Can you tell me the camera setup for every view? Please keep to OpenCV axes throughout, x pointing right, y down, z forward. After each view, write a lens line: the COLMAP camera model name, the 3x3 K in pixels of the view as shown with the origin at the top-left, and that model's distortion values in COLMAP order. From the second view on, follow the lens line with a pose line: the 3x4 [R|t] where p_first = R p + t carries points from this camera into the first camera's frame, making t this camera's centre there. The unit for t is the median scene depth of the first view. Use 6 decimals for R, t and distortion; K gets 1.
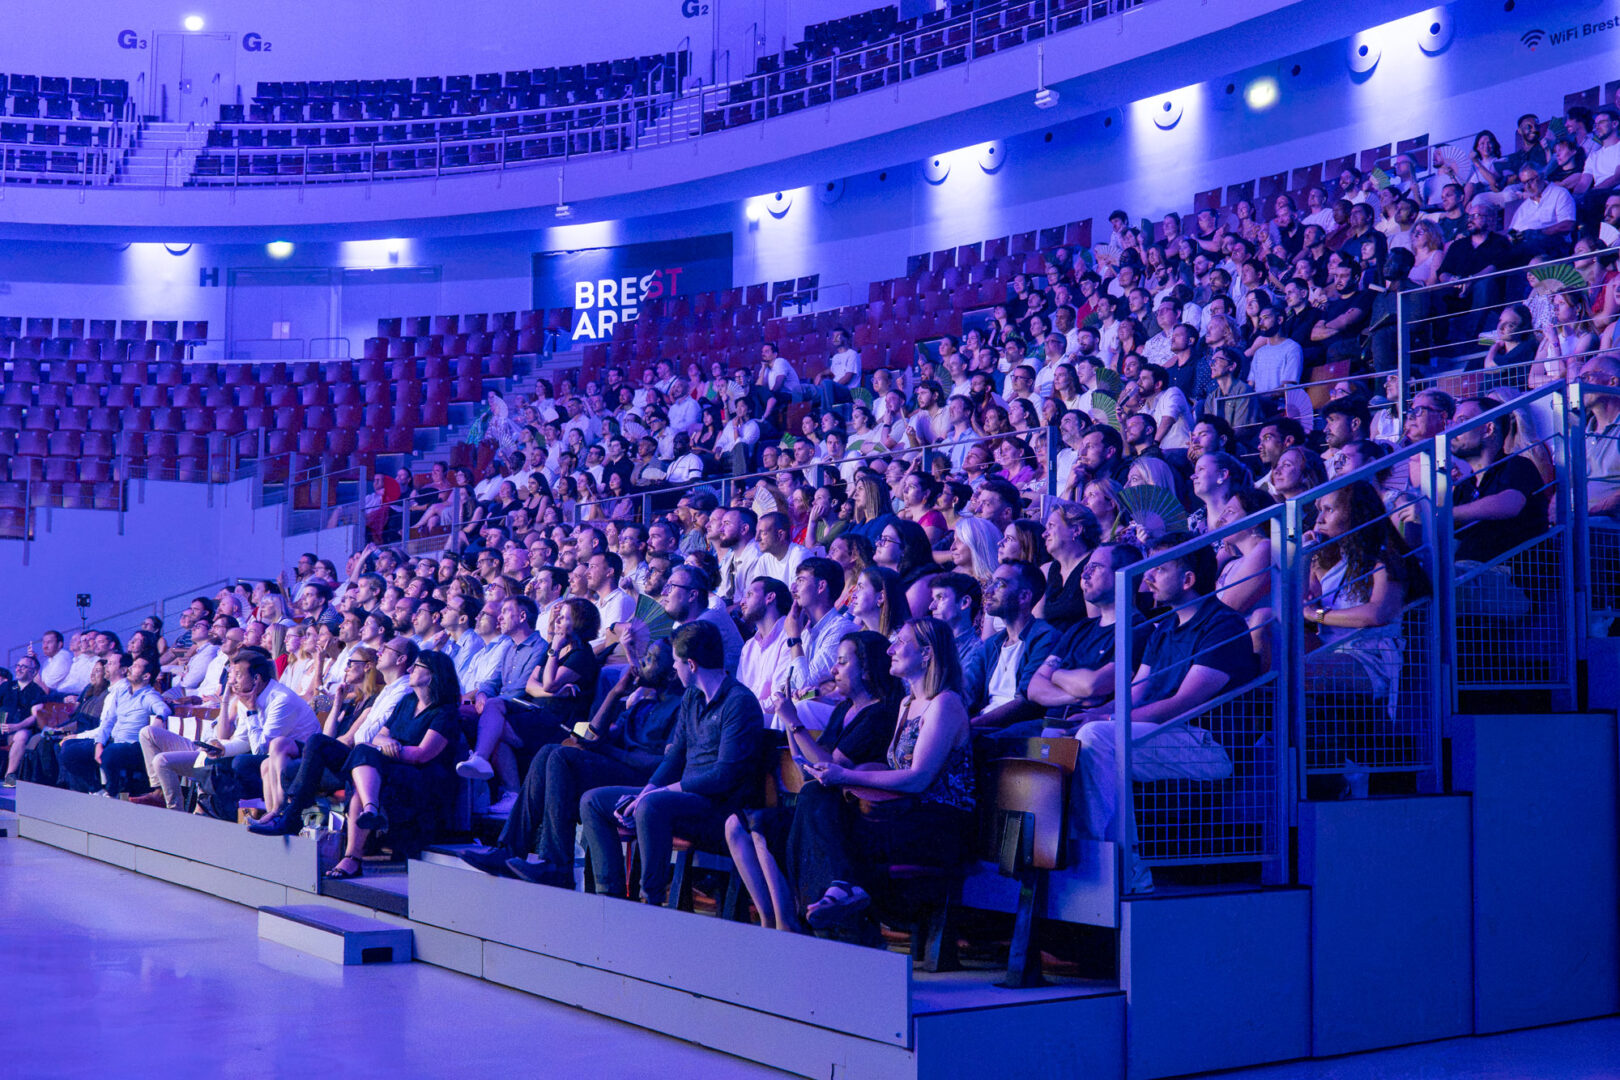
lens RADIAL K [[2040.4, 0, 811.2], [0, 2040.4, 535.6], [0, 0, 1]] dist [-0.047378, -0.067496]
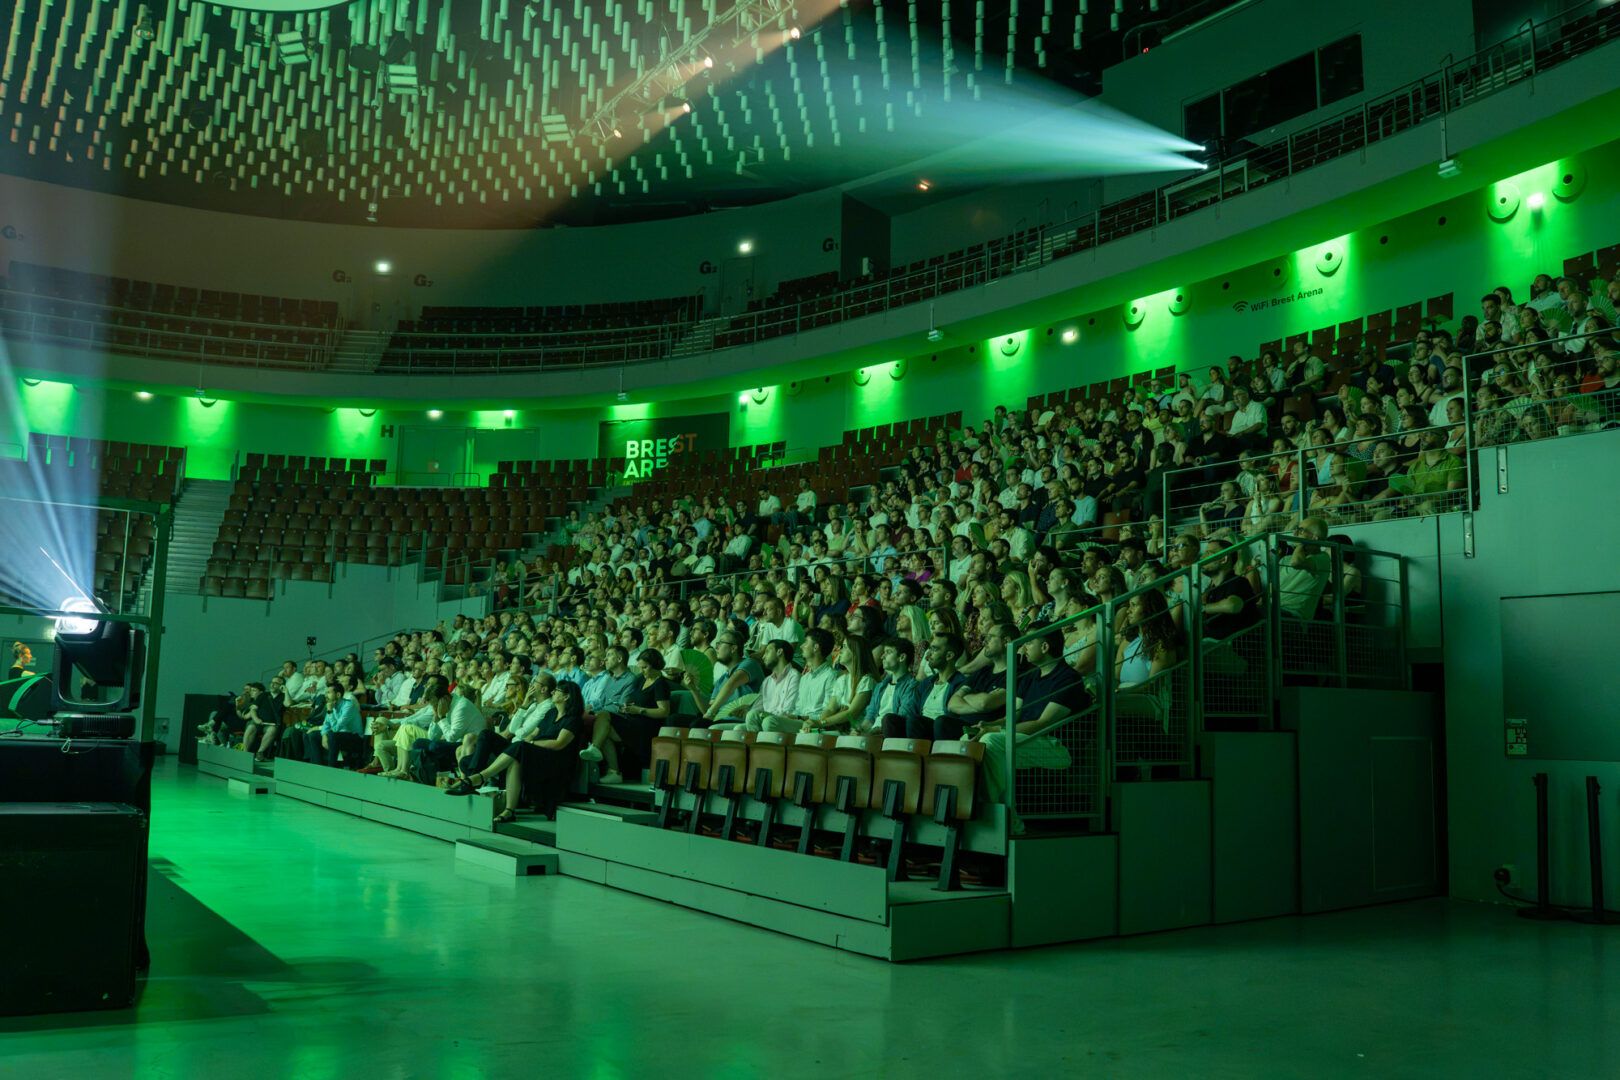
lens RADIAL K [[1345.1, 0, 818.8], [0, 1345.1, 536.4], [0, 0, 1]] dist [-0.057538, -0.008622]
pose [[0.998826, 0.023419, 0.042397, -0.013831], [-0.021207, 0.998428, -0.051883, -0.002395], [-0.043545, 0.050923, 0.997753, -0.026999]]
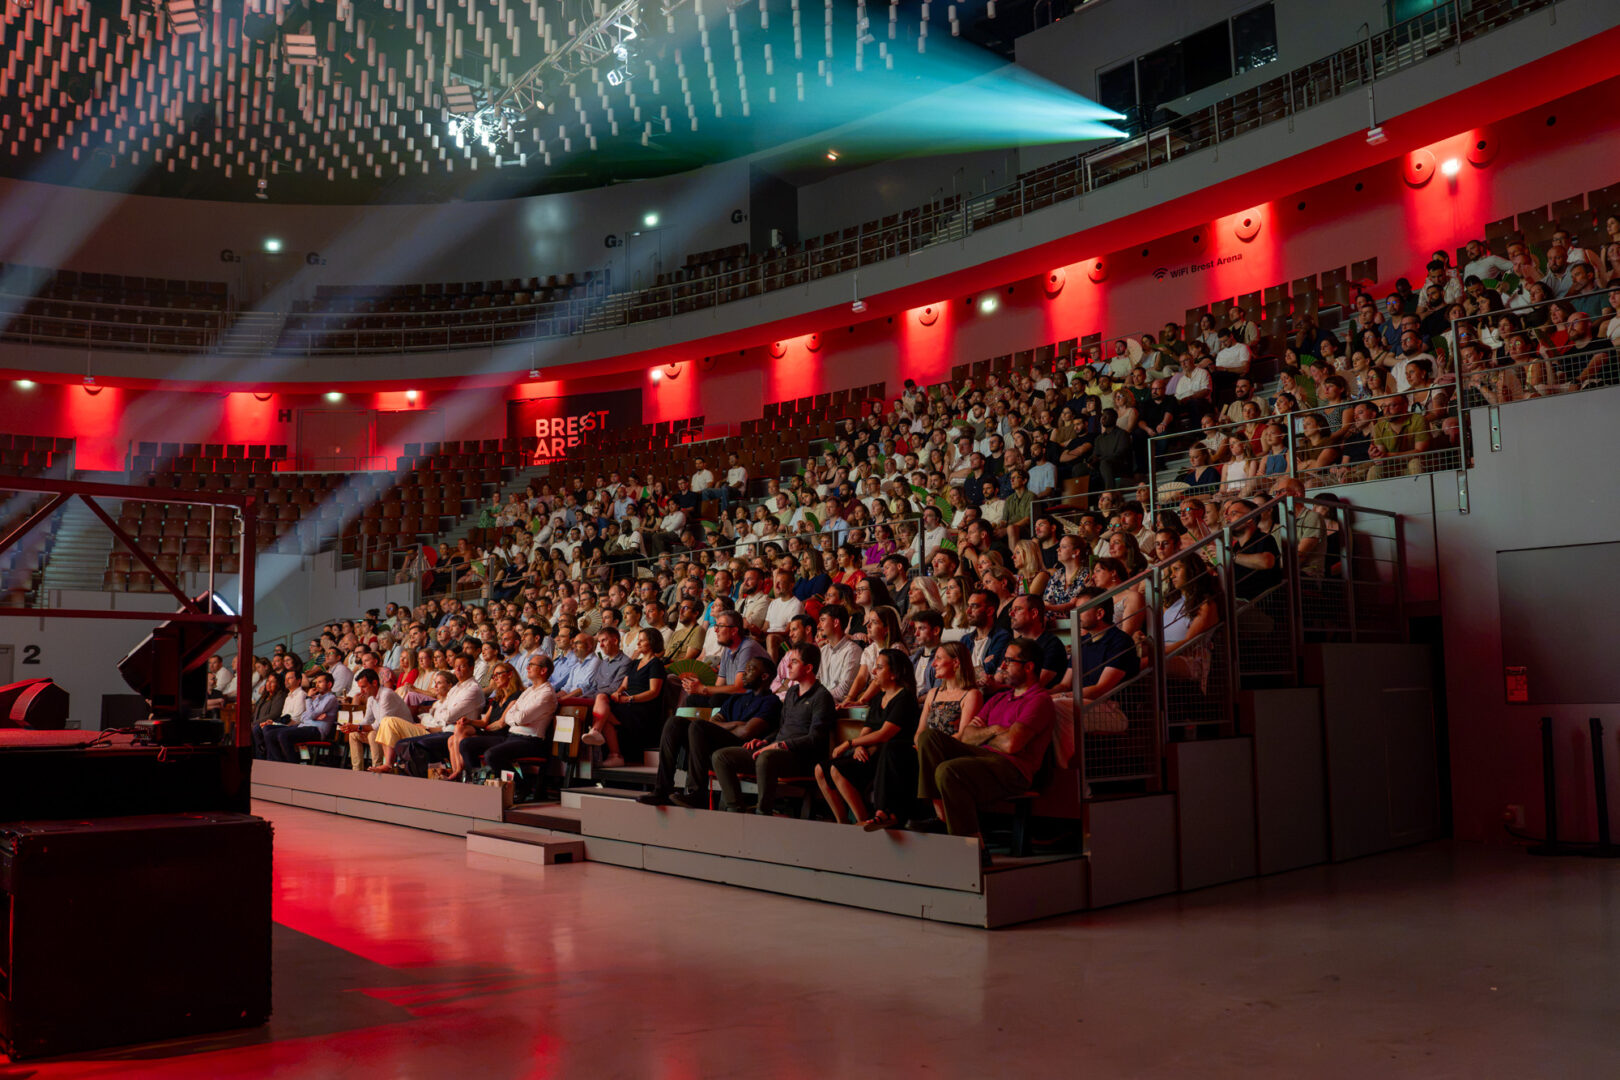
lens RADIAL K [[1350.6, 0, 810.0], [0, 1350.6, 540.0], [0, 0, 1]] dist [-0.056132, -0.012991]
pose [[0.991665, -0.008040, 0.128595, -0.052381], [0.011988, 0.999479, -0.029954, -0.002586], [-0.128287, 0.031246, 0.991245, -0.024037]]
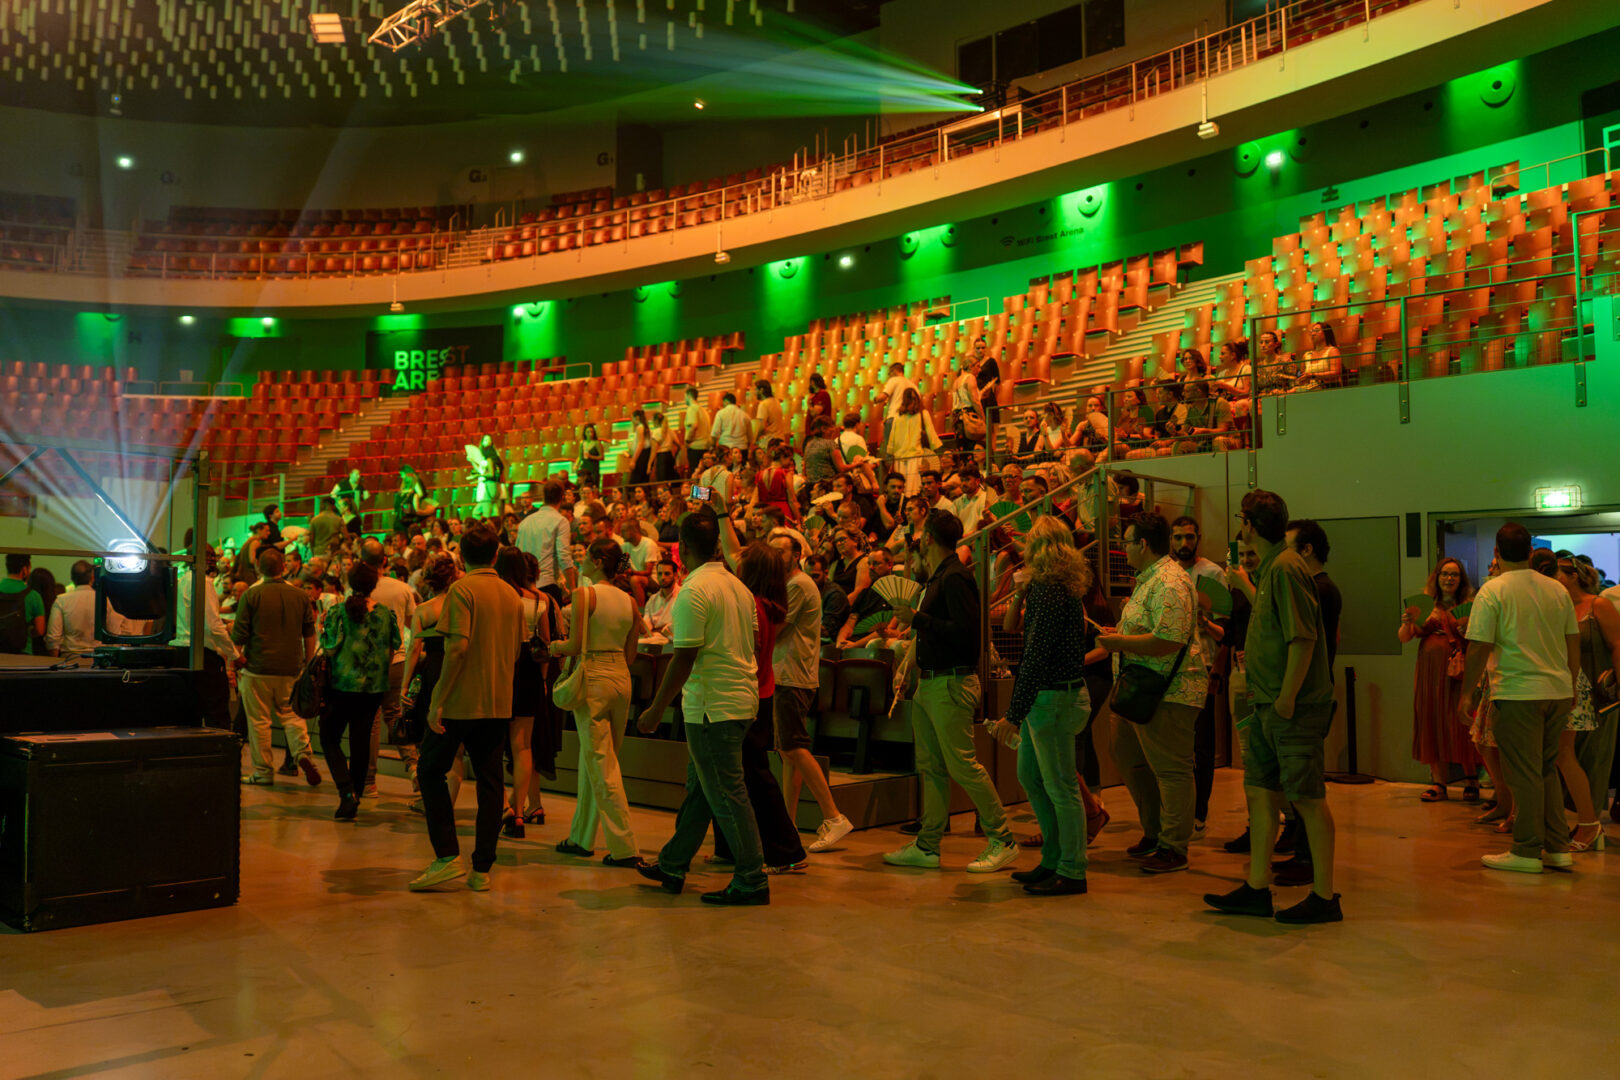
lens RADIAL K [[1345.1, 0, 818.8], [0, 1345.1, 536.4], [0, 0, 1]] dist [-0.057538, -0.008622]
pose [[0.968956, 0.012887, 0.246895, -0.065399], [-0.016960, 0.999753, 0.014375, -0.006986], [-0.246649, -0.018116, 0.968936, -0.062060]]
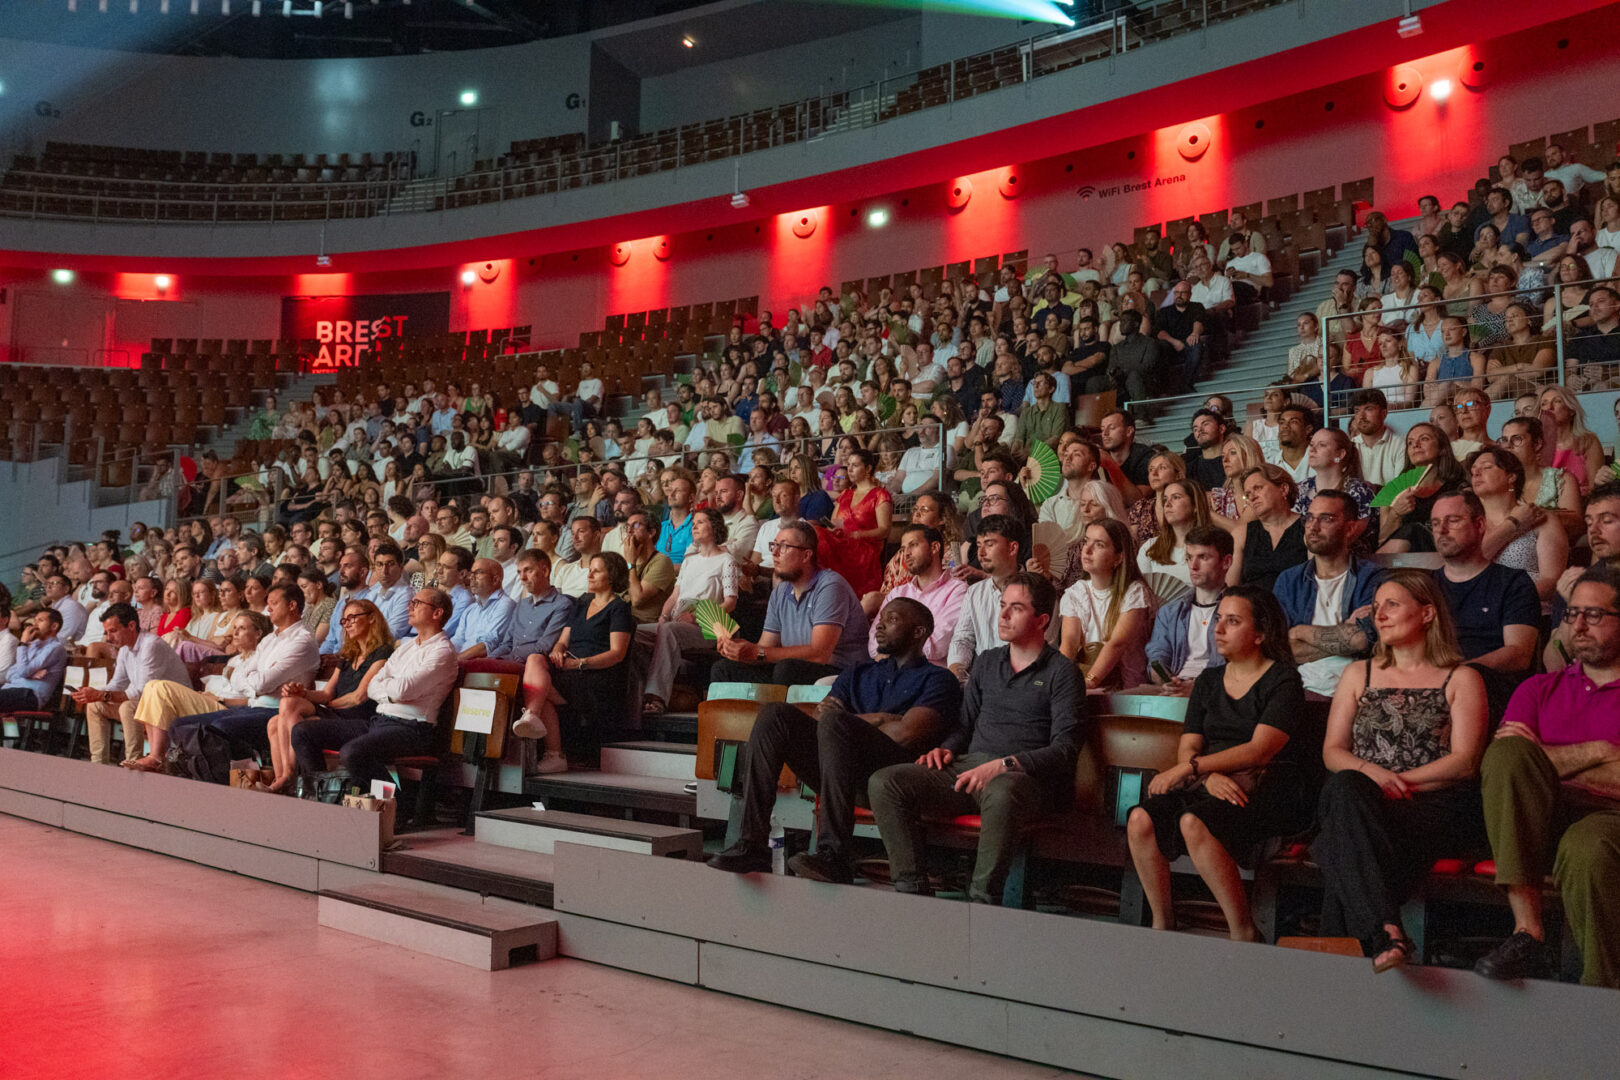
lens RADIAL K [[1331.7, 0, 823.1], [0, 1331.7, 541.9], [0, 0, 1]] dist [-0.068270, -0.006796]
pose [[0.946305, 0.031307, 0.321755, -0.093720], [-0.031027, 0.999501, -0.005999, 0.010414], [-0.321782, -0.004306, 0.946804, 0.144751]]
